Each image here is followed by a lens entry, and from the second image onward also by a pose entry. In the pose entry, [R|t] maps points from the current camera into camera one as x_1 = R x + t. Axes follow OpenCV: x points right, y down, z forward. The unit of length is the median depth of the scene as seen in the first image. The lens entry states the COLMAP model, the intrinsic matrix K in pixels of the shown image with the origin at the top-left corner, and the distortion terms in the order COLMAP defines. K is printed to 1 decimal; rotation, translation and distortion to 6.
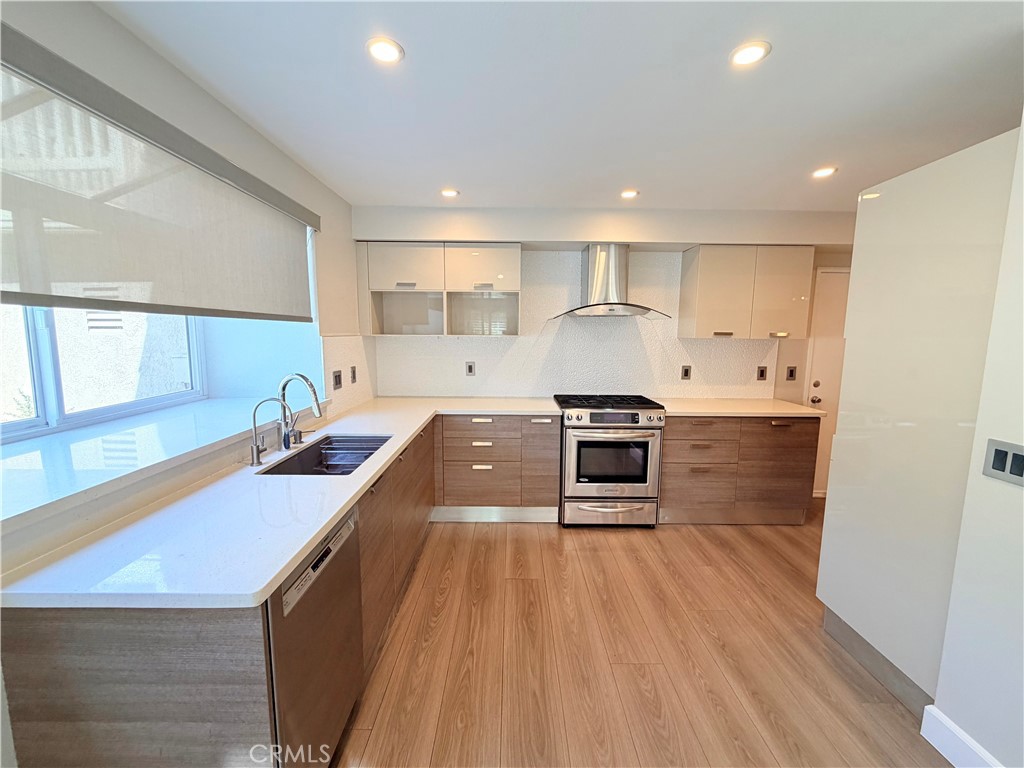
lens RADIAL K [[409.8, 0, 512.1], [0, 409.8, 386.1], [0, 0, 1]] dist [-0.000546, 0.000096]
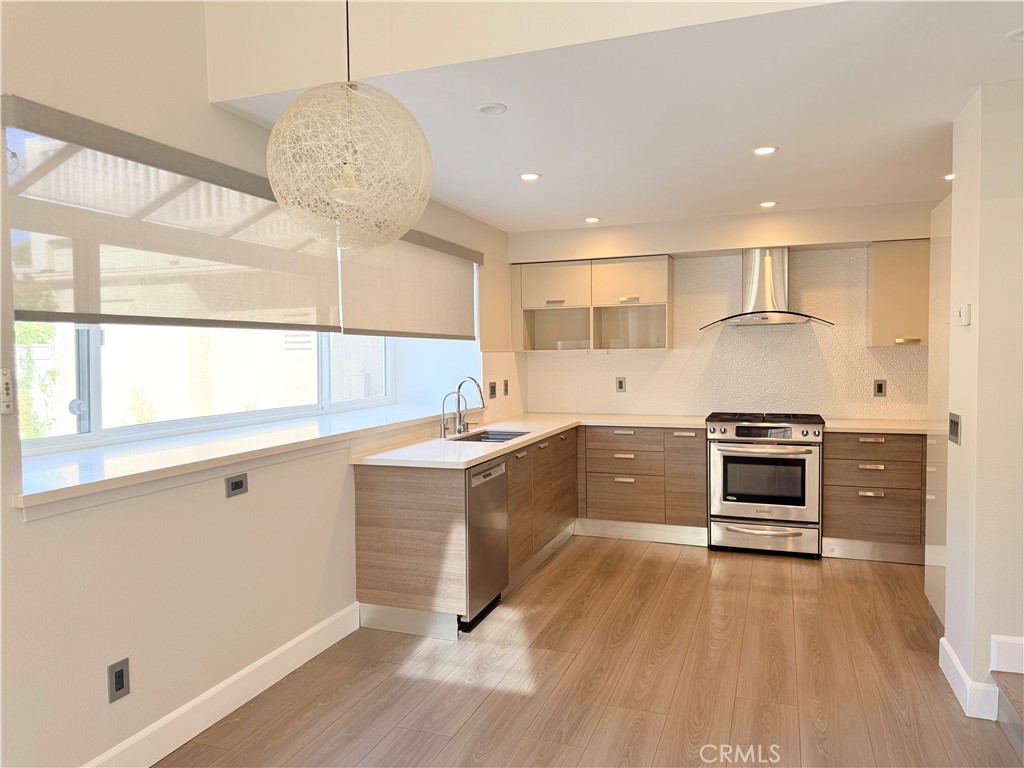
lens RADIAL K [[711.2, 0, 512.2], [0, 711.2, 382.6], [0, 0, 1]] dist [0.063293, -0.065838]
pose [[0.937223, -0.005639, -0.348686, 0.278638], [-0.025293, 0.996137, -0.084095, 0.115465], [0.347813, 0.087635, 0.933459, -0.735992]]
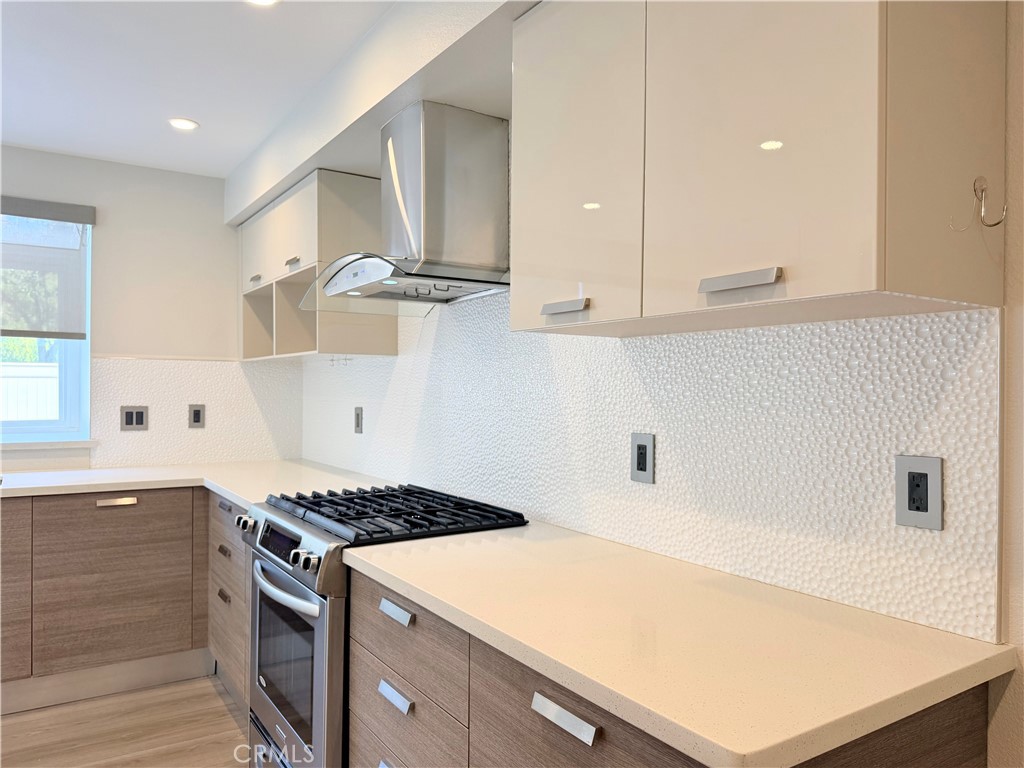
lens RADIAL K [[711.2, 0, 507.4], [0, 711.2, 381.2], [0, 0, 1]] dist [0.063293, -0.065838]
pose [[0.558911, -0.011736, -0.829144, 0.928658], [-0.111425, 0.989769, -0.089119, -0.036231], [0.821707, 0.142197, 0.551885, 0.756927]]
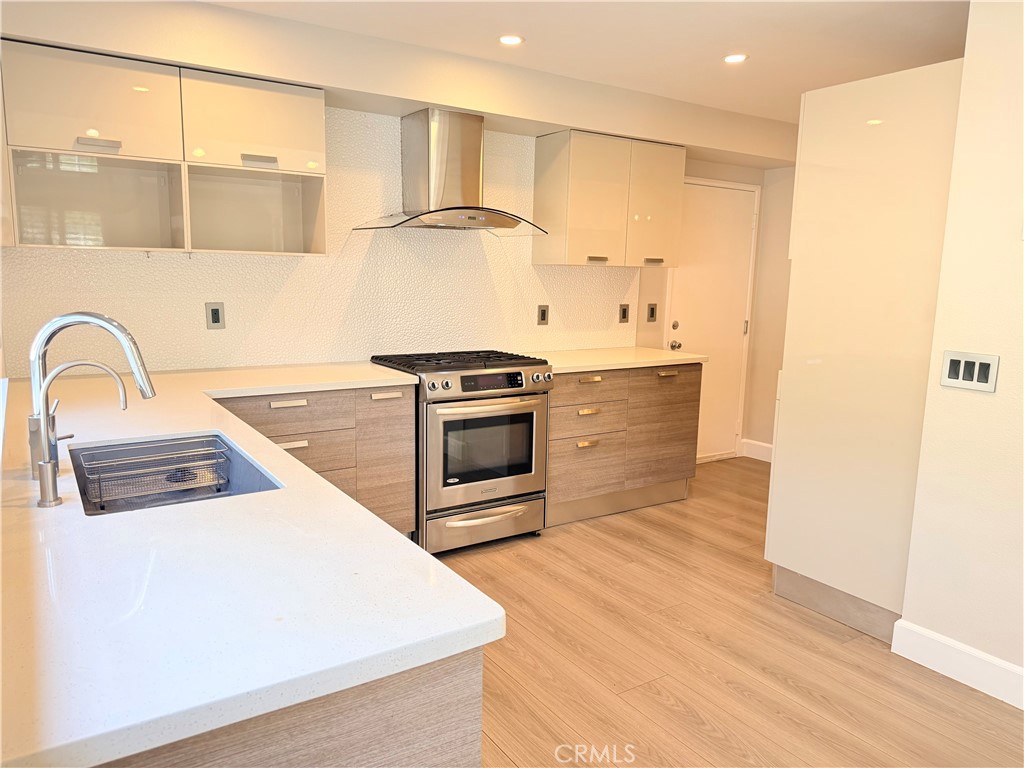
lens RADIAL K [[711.2, 0, 499.3], [0, 711.2, 388.7], [0, 0, 1]] dist [0.063293, -0.065838]
pose [[0.841728, -0.077500, 0.534310, -0.352578], [0.055697, 0.996828, 0.056845, 0.023733], [-0.537021, -0.018089, 0.843375, 0.015308]]
